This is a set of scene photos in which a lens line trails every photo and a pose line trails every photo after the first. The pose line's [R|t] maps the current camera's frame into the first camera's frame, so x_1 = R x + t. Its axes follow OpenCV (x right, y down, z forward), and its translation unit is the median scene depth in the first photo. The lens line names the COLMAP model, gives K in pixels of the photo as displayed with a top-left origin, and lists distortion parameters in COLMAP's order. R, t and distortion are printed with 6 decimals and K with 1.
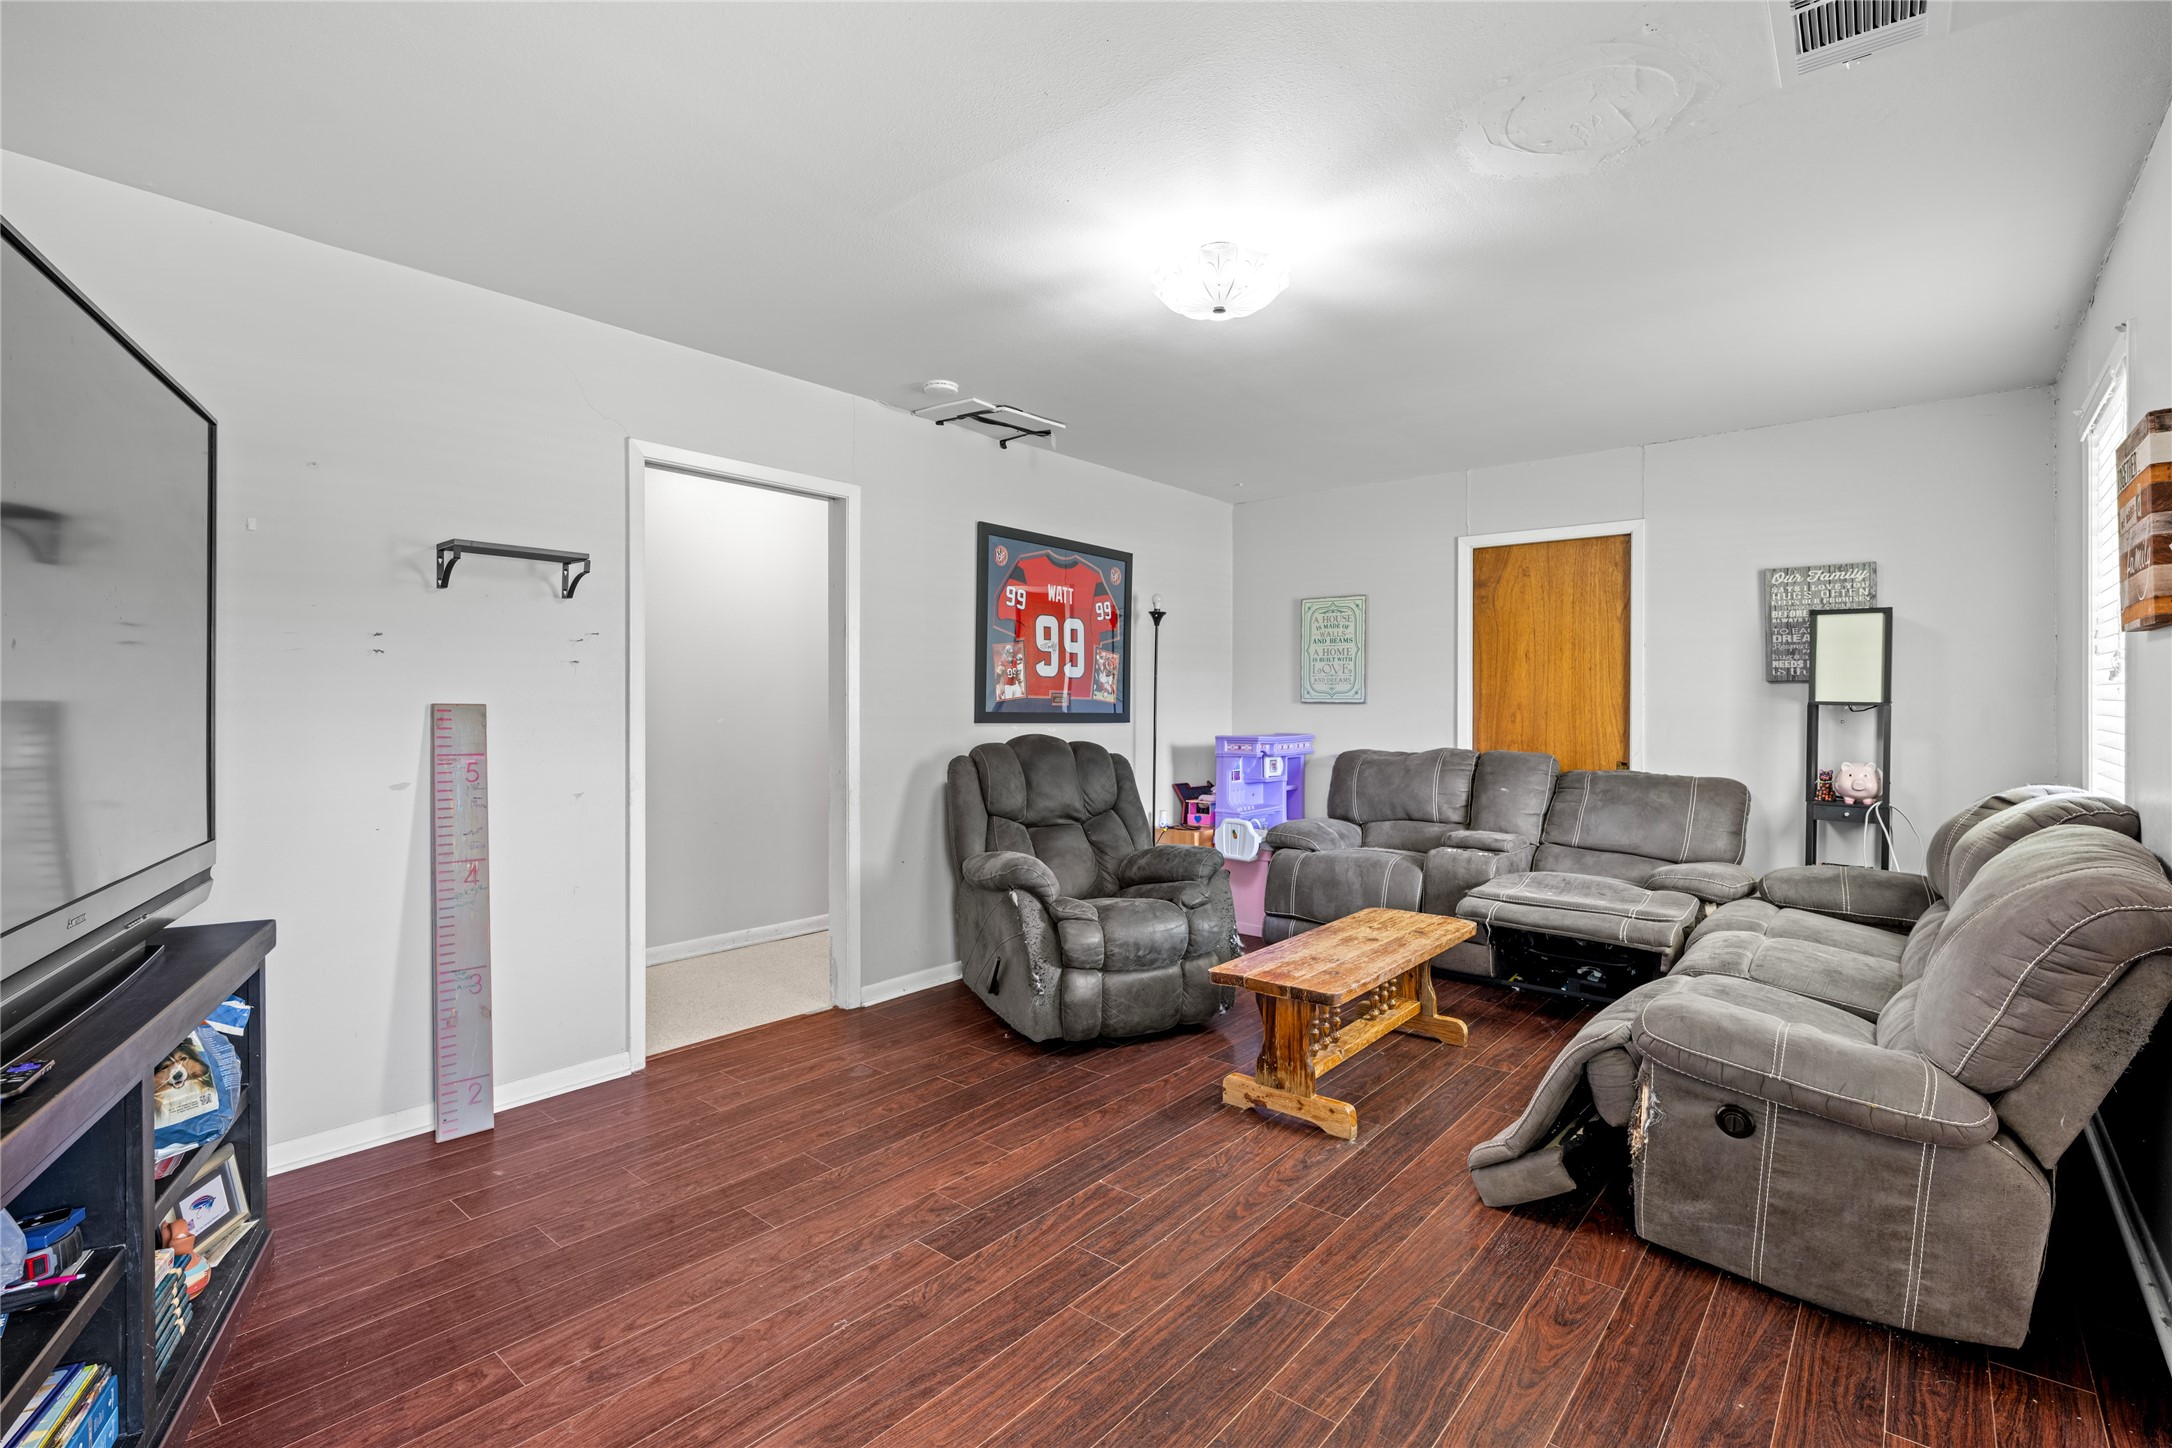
lens RADIAL K [[1006.6, 0, 1092.1], [0, 1006.6, 709.2], [0, 0, 1]] dist [0.002168, 0.000222]
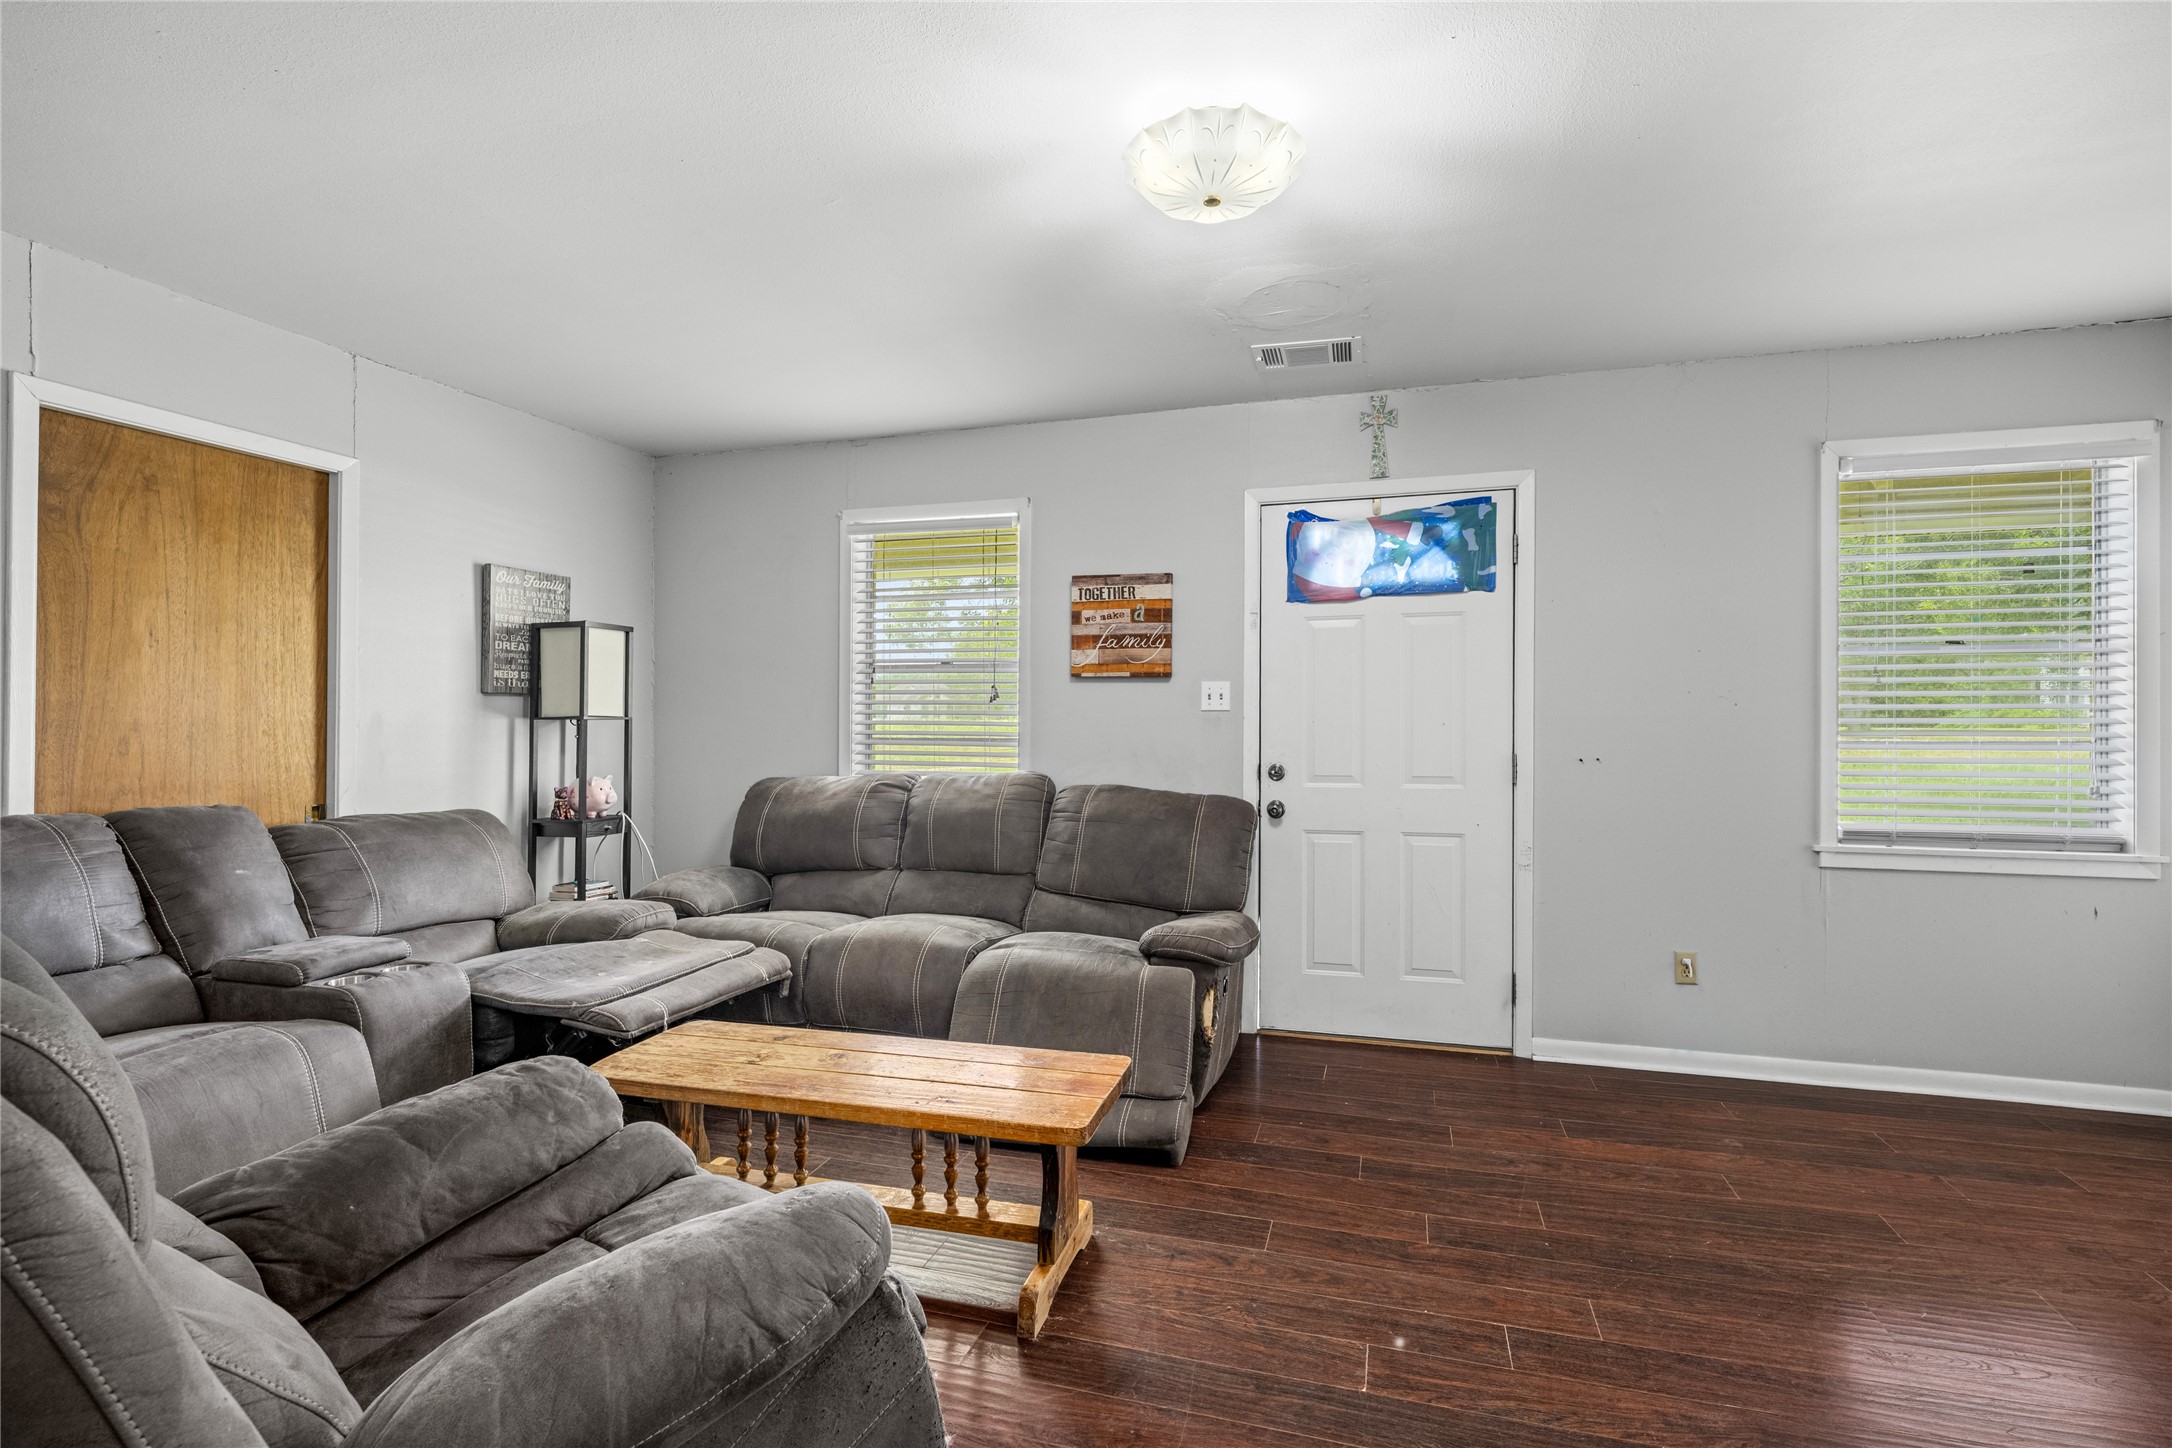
lens RADIAL K [[1006.6, 0, 1095.3], [0, 1006.6, 723.5], [0, 0, 1]] dist [0.002168, 0.000222]
pose [[-0.407633, -0.009058, 0.913101, -0.340758], [0.006656, 0.999895, 0.012890, -0.009044], [-0.913121, 0.011332, -0.407530, 0.885505]]
